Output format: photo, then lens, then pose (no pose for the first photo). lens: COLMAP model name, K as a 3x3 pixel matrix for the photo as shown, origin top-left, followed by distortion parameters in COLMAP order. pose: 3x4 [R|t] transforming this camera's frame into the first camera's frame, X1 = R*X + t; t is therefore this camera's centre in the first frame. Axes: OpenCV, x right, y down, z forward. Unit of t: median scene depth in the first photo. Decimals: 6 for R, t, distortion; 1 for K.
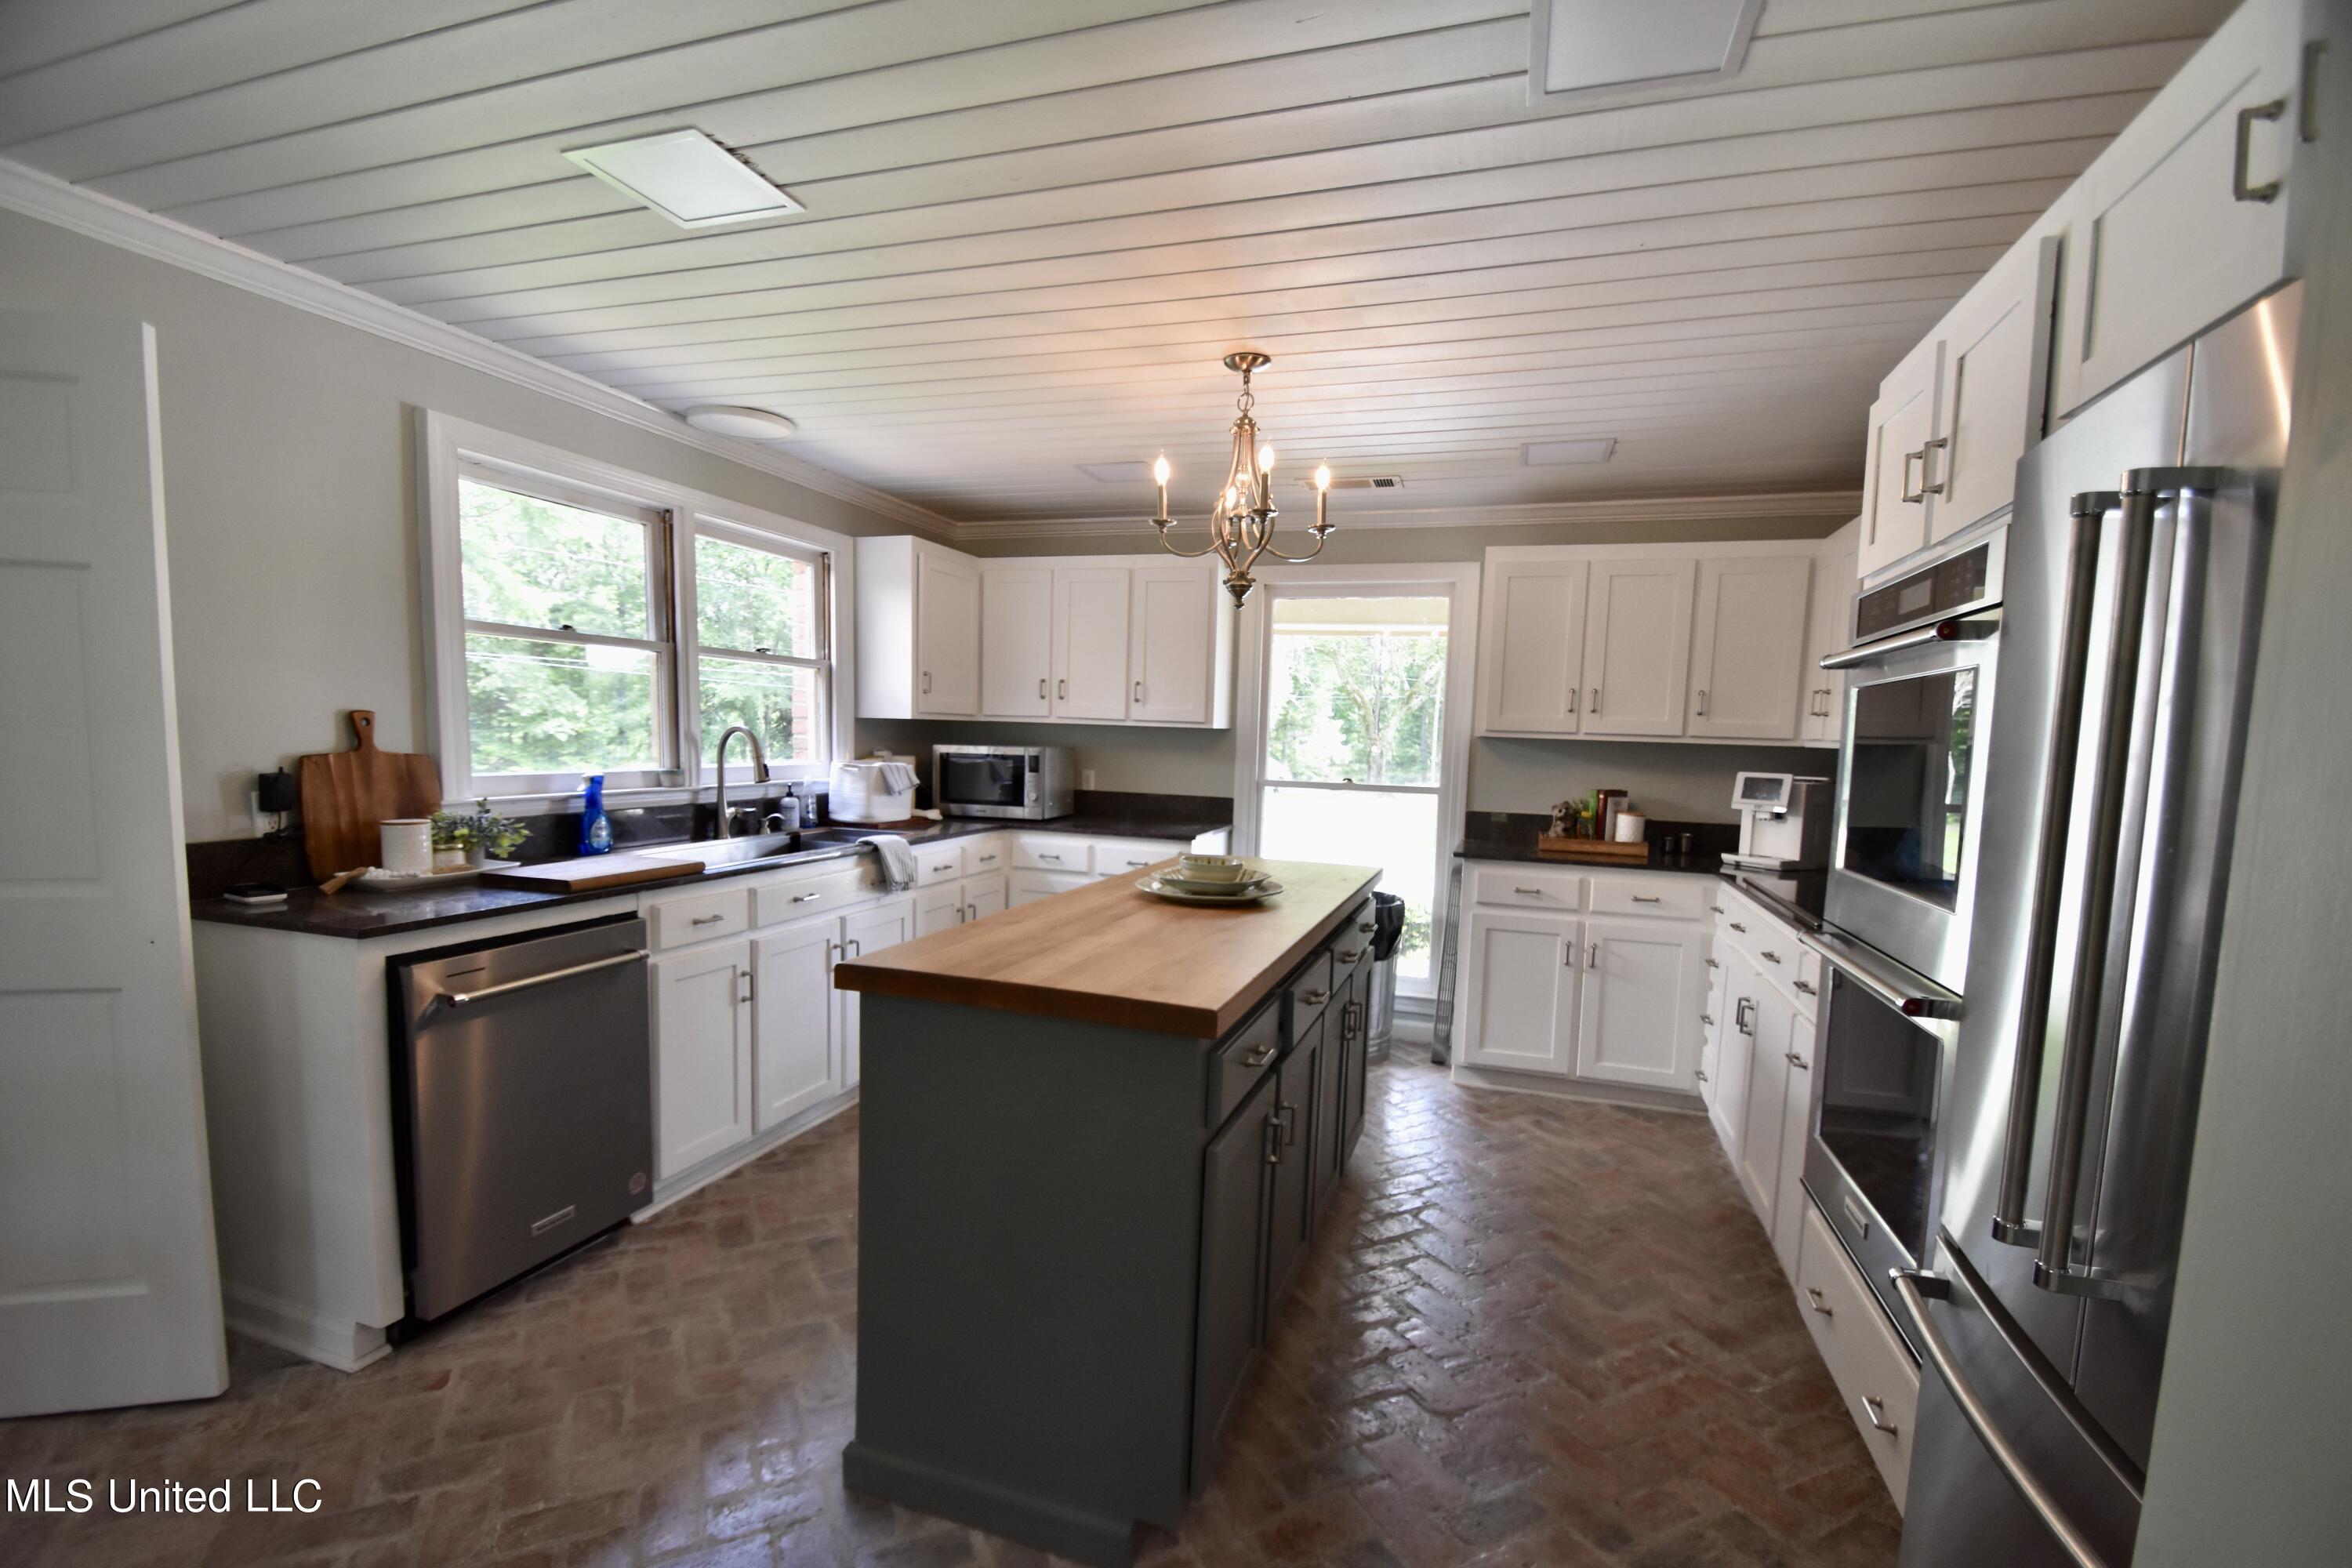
lens RADIAL K [[1035.9, 0, 1182.9], [0, 1035.9, 834.4], [0, 0, 1]] dist [0.015848, -0.015854]
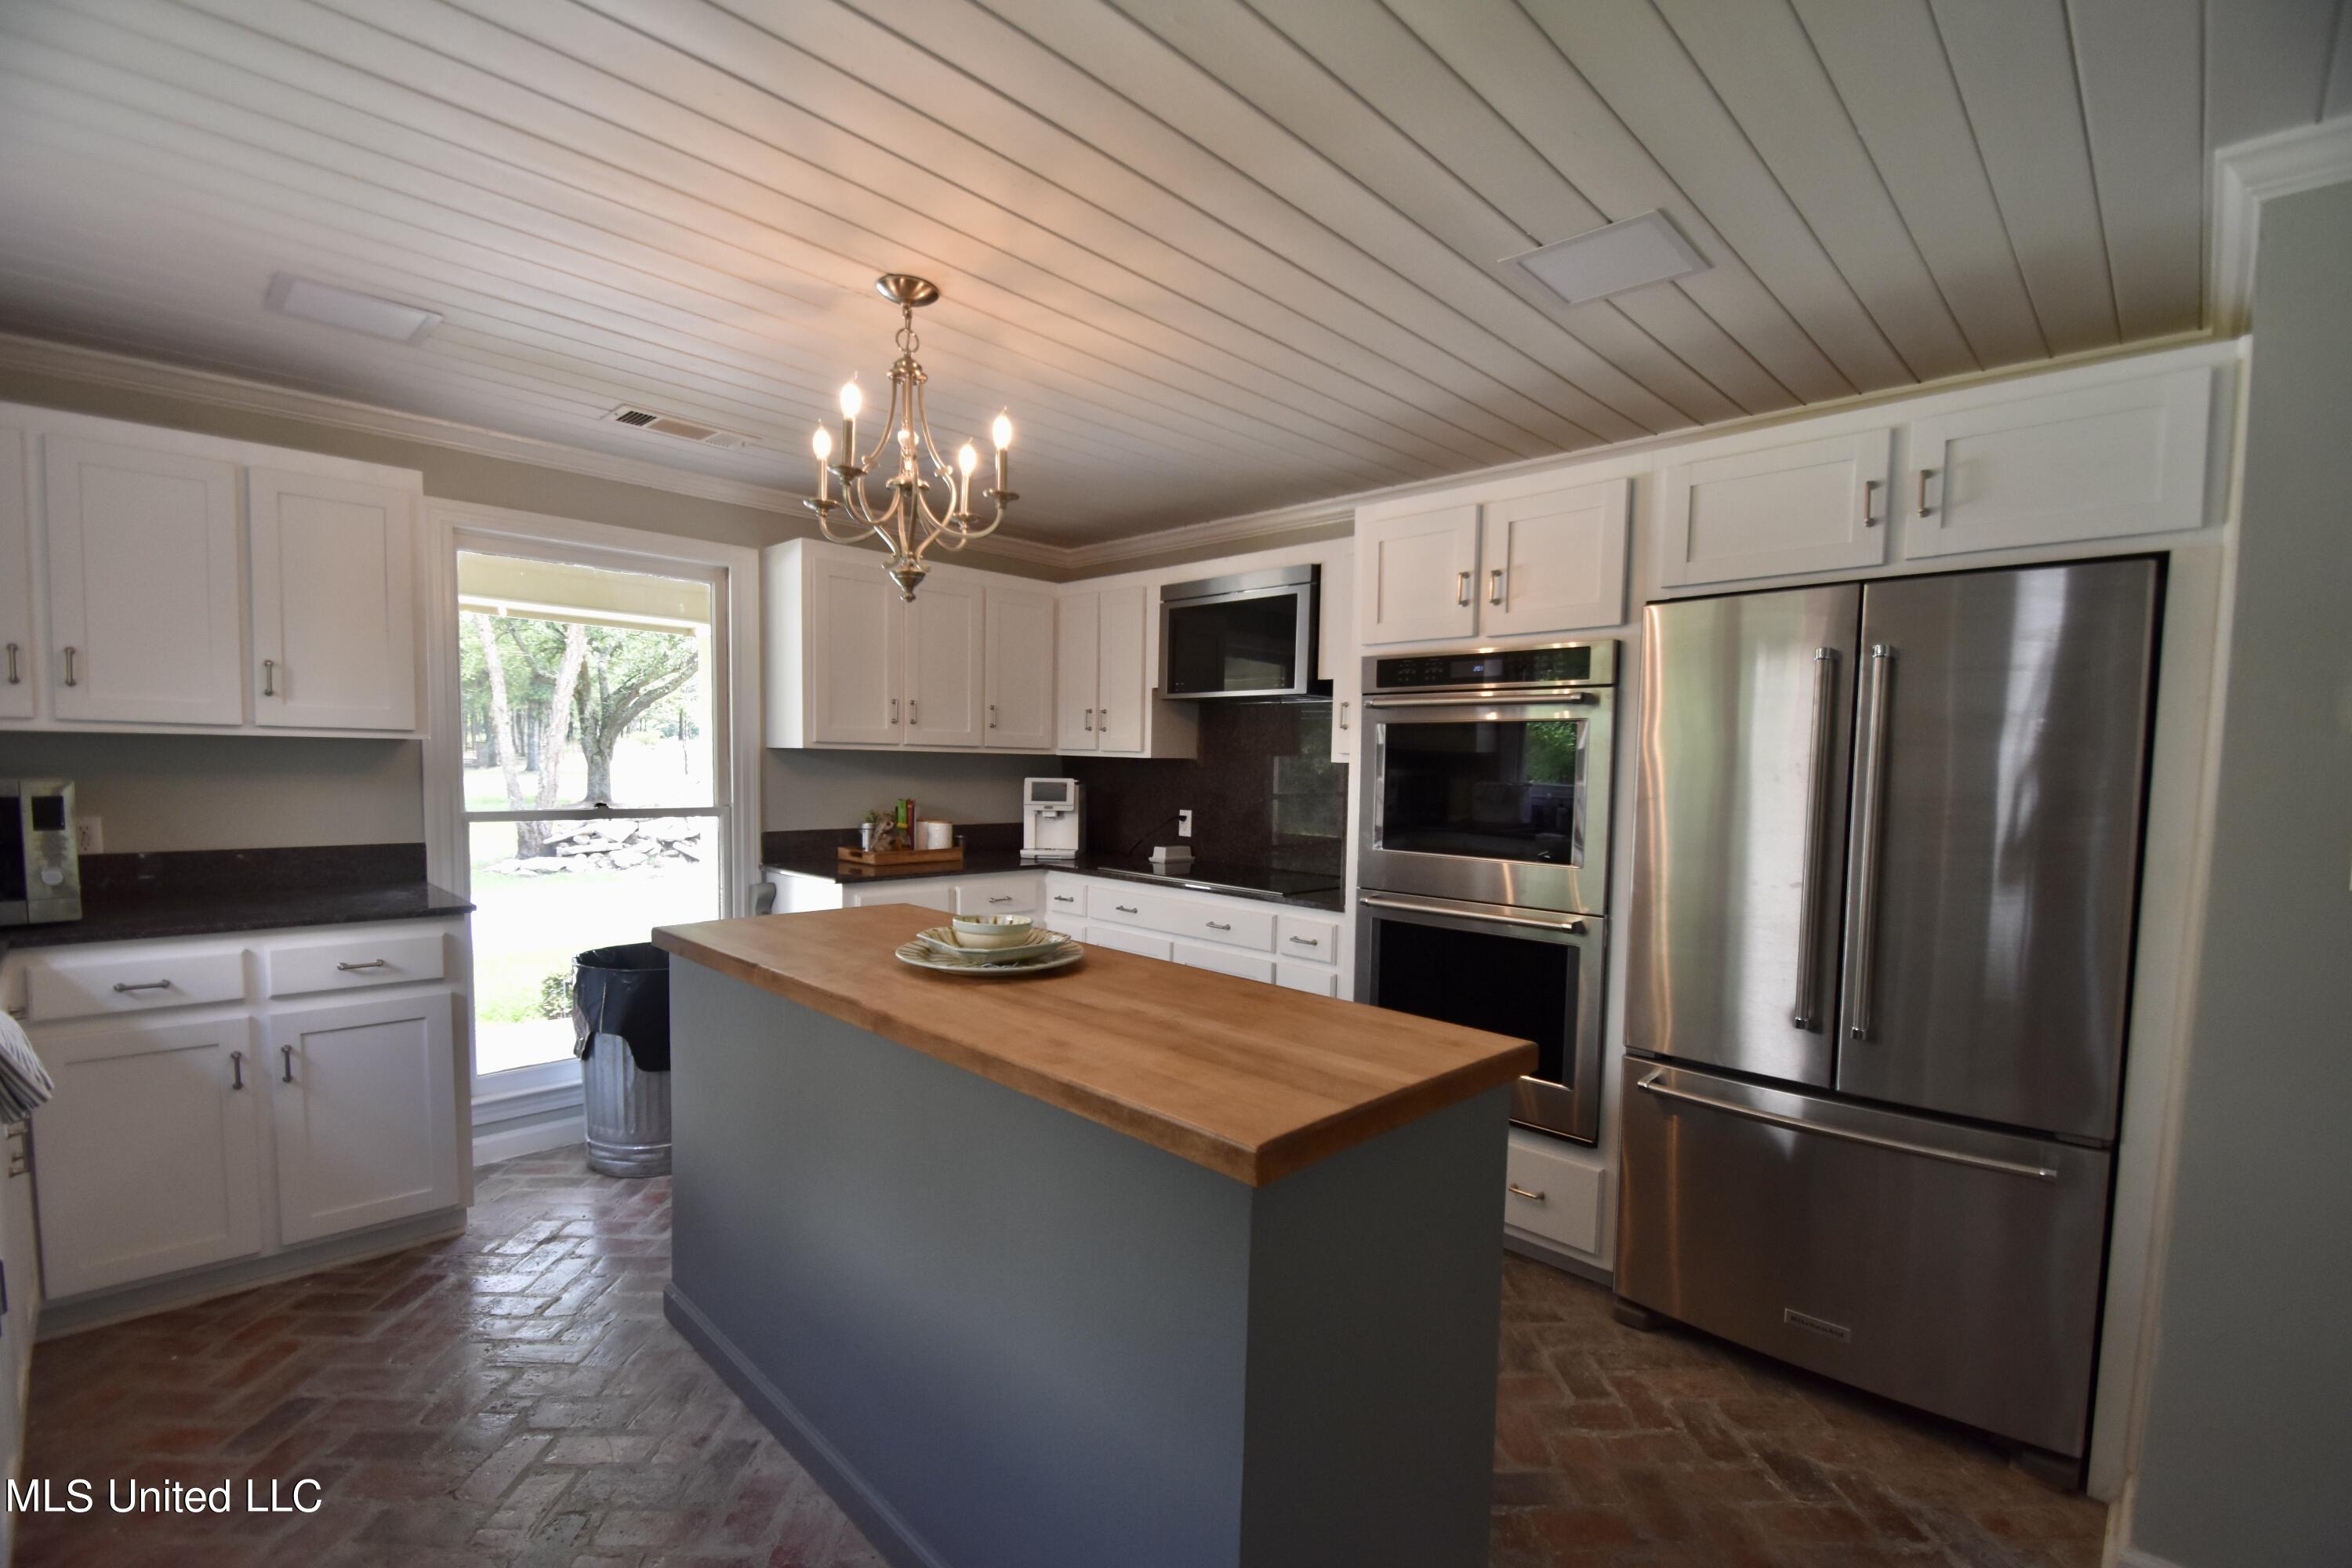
lens RADIAL K [[1035.9, 0, 1182.9], [0, 1035.9, 834.4], [0, 0, 1]] dist [0.015848, -0.015854]
pose [[0.445065, -0.087700, 0.891193, -0.379769], [0.077962, 0.995209, 0.059002, -0.048462], [-0.892098, 0.043219, 0.449770, 0.310952]]
